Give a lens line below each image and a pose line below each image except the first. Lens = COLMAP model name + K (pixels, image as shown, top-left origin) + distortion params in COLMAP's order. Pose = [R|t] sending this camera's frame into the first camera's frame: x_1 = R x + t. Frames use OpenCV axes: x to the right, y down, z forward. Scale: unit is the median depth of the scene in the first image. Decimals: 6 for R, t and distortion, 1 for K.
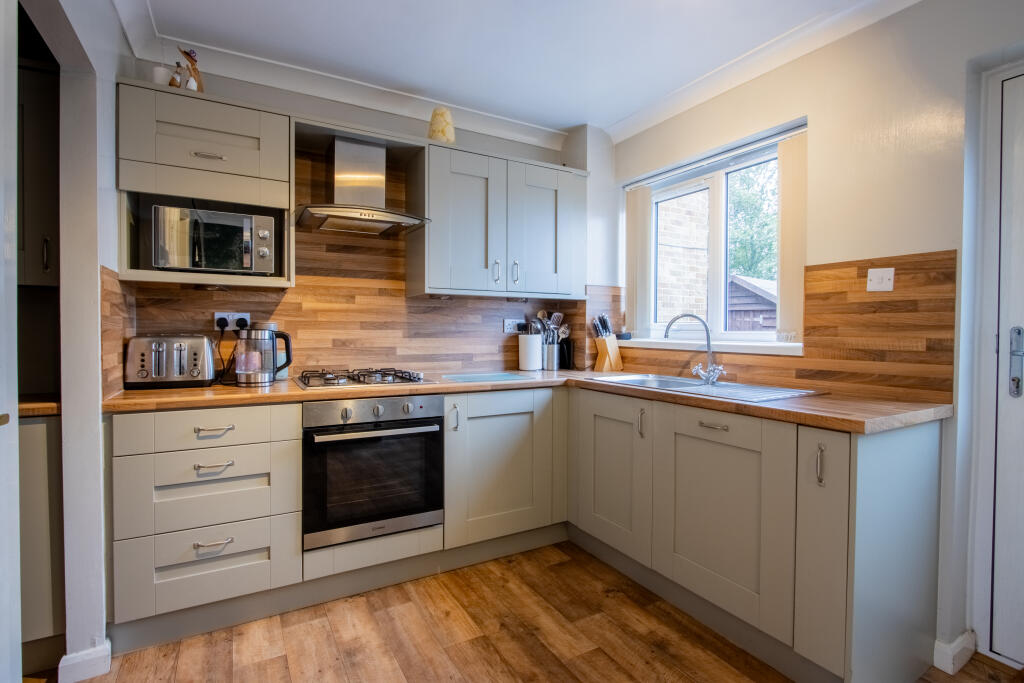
lens RADIAL K [[498.3, 0, 512.9], [0, 498.3, 334.1], [0, 0, 1]] dist [-0.000620, 0.000142]
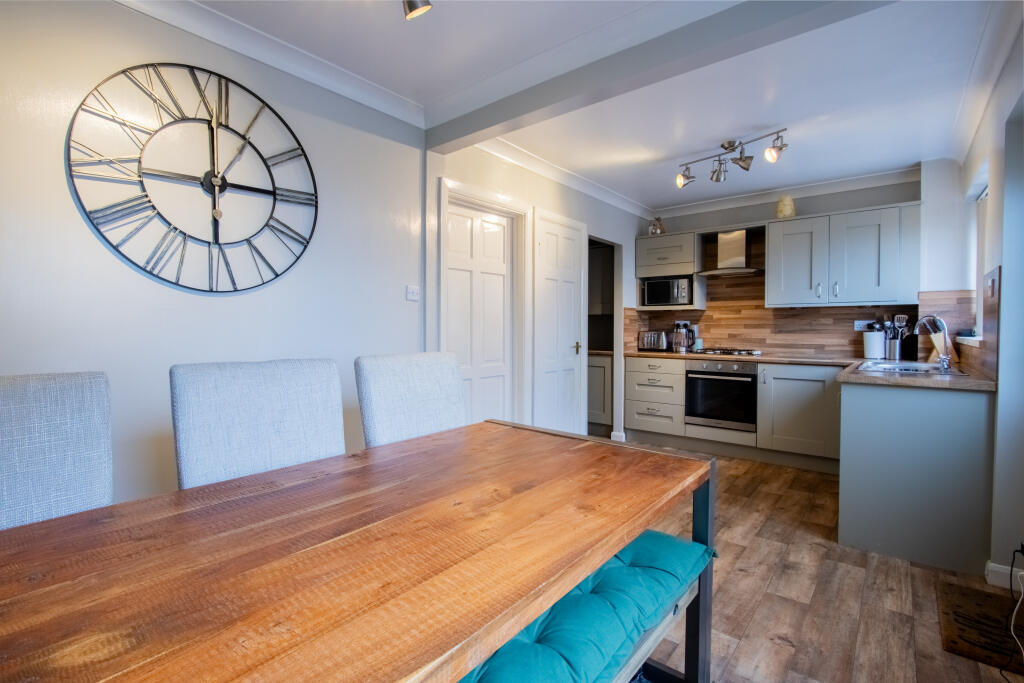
lens RADIAL K [[473.3, 0, 506.3], [0, 473.3, 335.8], [0, 0, 1]] dist [-0.011643, 0.000389]
pose [[0.349604, 0.009928, -0.936845, 1.049455], [-0.010515, 0.999922, 0.006673, 0.015837], [0.936839, 0.007518, 0.349681, -0.435376]]
